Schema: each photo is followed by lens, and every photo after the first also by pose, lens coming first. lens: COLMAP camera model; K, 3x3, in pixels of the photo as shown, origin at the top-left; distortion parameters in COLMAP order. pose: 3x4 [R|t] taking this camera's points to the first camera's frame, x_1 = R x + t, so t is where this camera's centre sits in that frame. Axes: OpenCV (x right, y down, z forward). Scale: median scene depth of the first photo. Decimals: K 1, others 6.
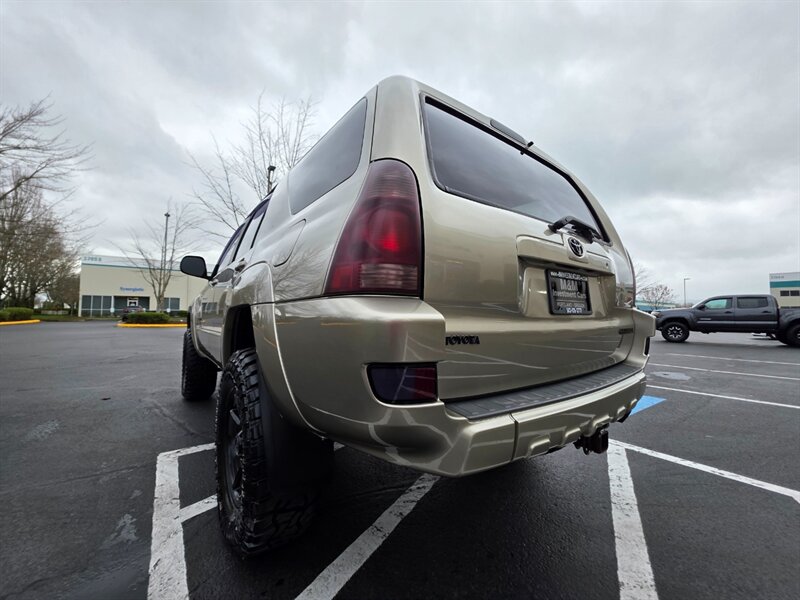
lens RADIAL K [[318.3, 0, 400.7], [0, 318.3, 299.9], [0, 0, 1]] dist [0.002483, -0.000382]
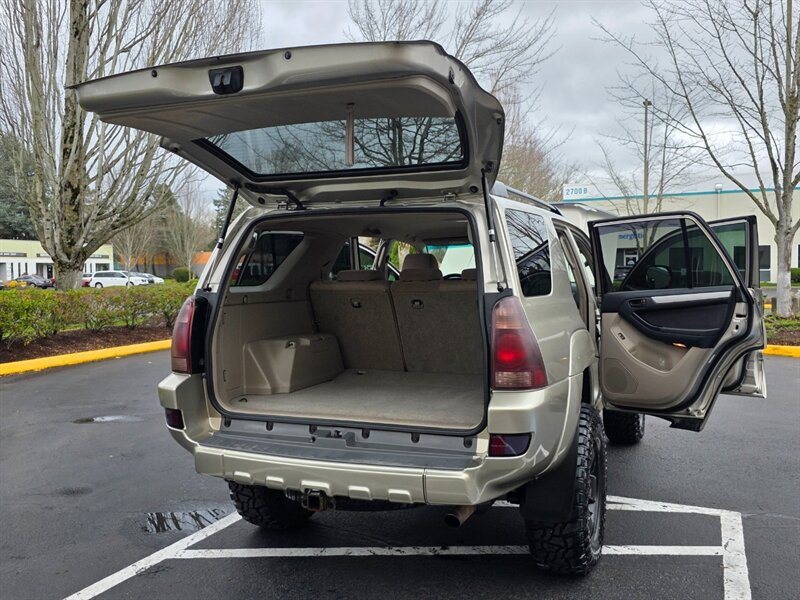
lens RADIAL K [[718.4, 0, 409.0], [0, 718.4, 301.4], [0, 0, 1]] dist [0.095897, -0.135580]
pose [[0.501475, 0.024257, -0.864832, 2.649814], [0.052178, 0.996939, 0.058217, -0.374704], [0.863598, -0.074319, 0.498674, 0.010538]]
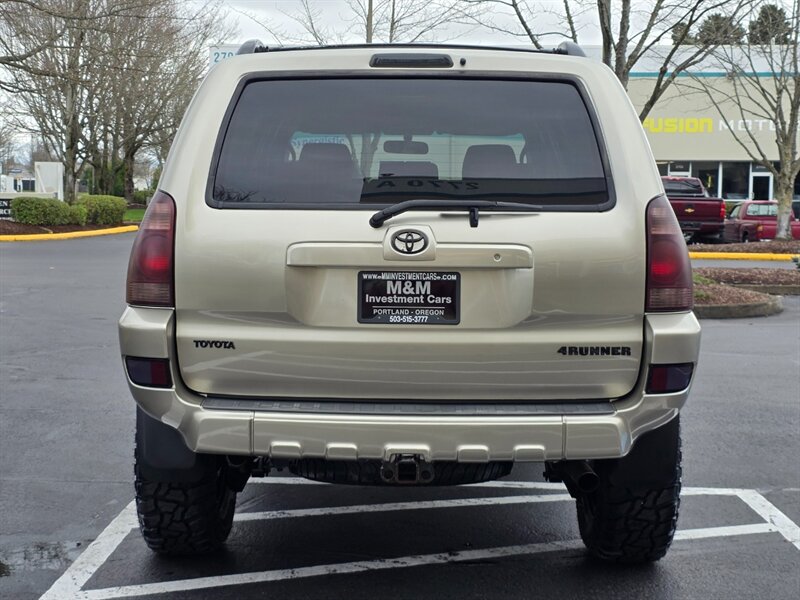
lens RADIAL K [[1266.9, 0, 384.7], [0, 1266.9, 297.7], [0, 0, 1]] dist [0.284666, -1.183300]
pose [[0.784777, 0.049773, -0.617776, 2.300084], [0.023108, 0.993727, 0.109417, -0.348883], [0.619347, -0.100144, 0.778704, -1.443365]]
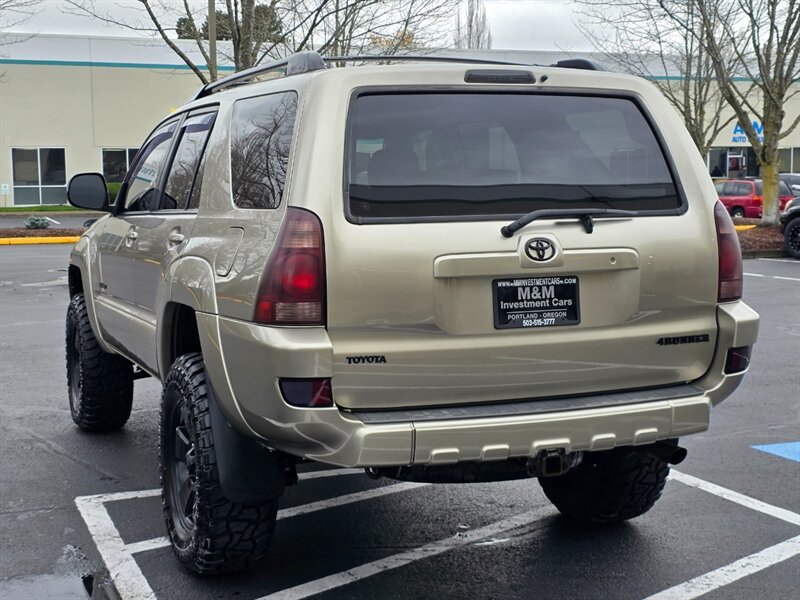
lens RADIAL K [[1195.1, 0, 386.7], [0, 1195.1, 303.4], [0, 0, 1]] dist [0.286496, -1.502376]
pose [[0.964995, 0.010479, -0.262057, 0.918541], [0.028098, 0.989320, 0.143028, -0.457771], [0.260757, -0.145385, 0.954394, -2.047572]]
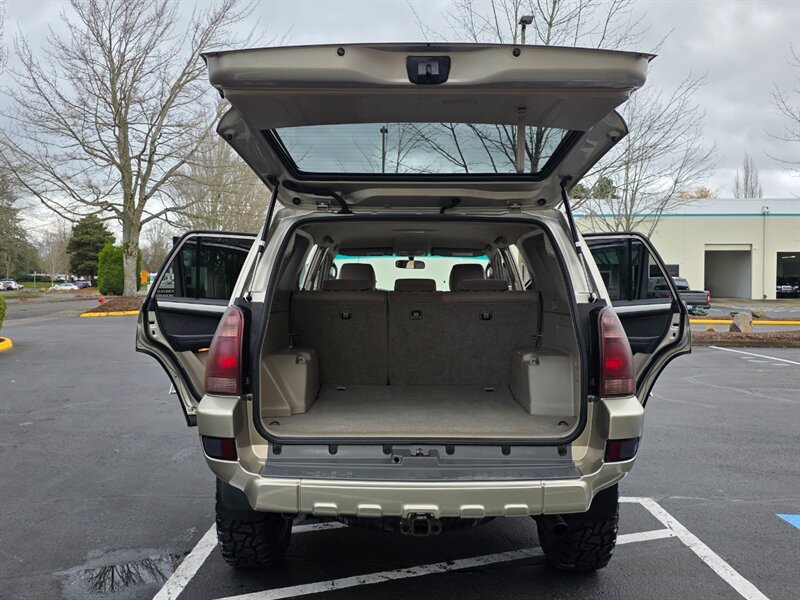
lens RADIAL K [[717.6, 0, 400.0], [0, 717.6, 300.0], [0, 0, 1]] dist [0.105336, -0.176605]
pose [[0.792890, 0.010170, -0.609279, 1.782863], [0.028443, 0.998153, 0.053676, -0.408607], [0.608700, -0.059889, 0.791137, -0.839776]]
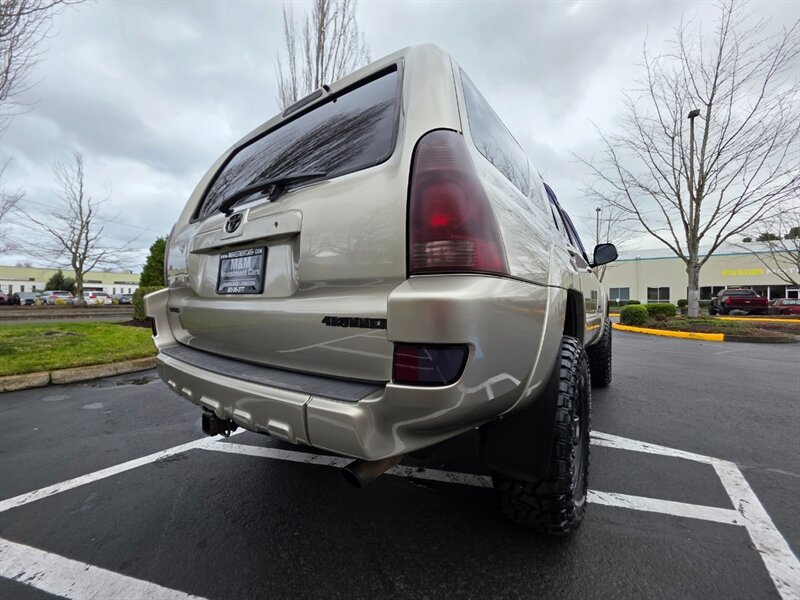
lens RADIAL K [[318.3, 0, 400.7], [0, 318.3, 299.9], [0, 0, 1]] dist [0.002483, -0.000382]
pose [[0.289317, -0.007271, -0.957206, 1.469932], [0.036420, 0.999331, 0.003417, 0.071932], [0.956540, -0.035850, 0.289388, 1.095058]]
